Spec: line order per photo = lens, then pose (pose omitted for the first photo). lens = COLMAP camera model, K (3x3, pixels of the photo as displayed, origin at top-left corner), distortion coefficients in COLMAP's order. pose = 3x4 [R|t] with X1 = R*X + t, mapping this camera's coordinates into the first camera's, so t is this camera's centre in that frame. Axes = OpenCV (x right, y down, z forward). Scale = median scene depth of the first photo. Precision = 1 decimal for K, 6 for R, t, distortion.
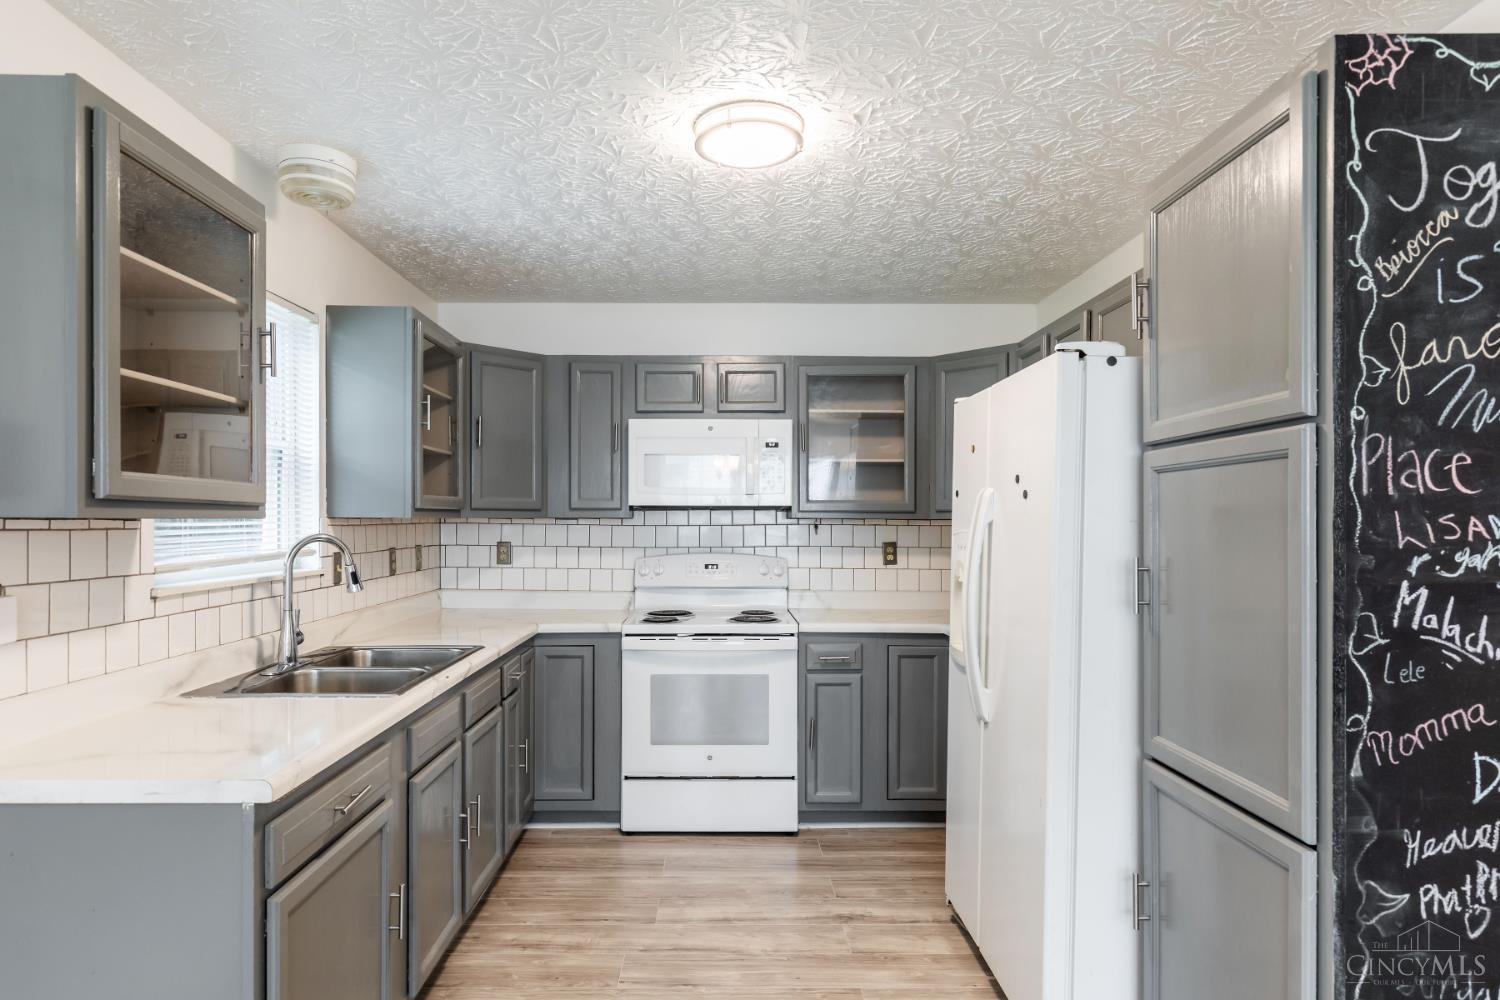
lens RADIAL K [[820.1, 0, 742.6], [0, 820.1, 518.2], [0, 0, 1]] dist [0.004696, -0.000538]
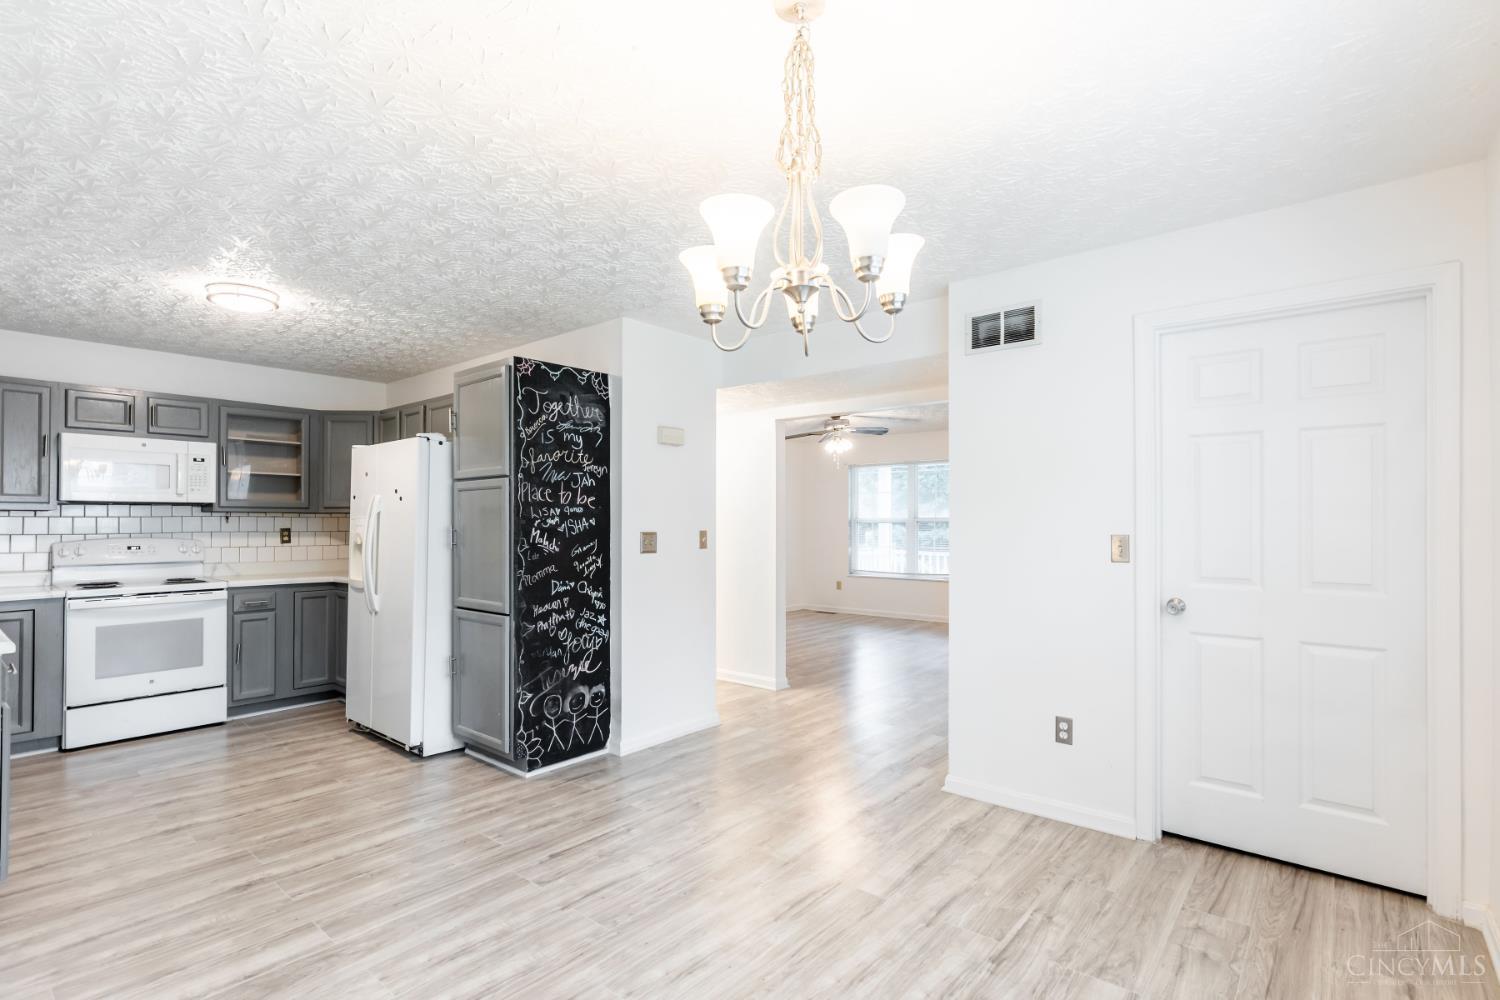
lens RADIAL K [[727.3, 0, 744.8], [0, 727.3, 520.5], [0, 0, 1]] dist [-0.000980, -0.000235]
pose [[0.658144, 0.000091, 0.752892, -0.447461], [0.000935, 0.999999, -0.000938, 0.027988], [-0.752891, 0.001321, 0.658144, -0.842847]]
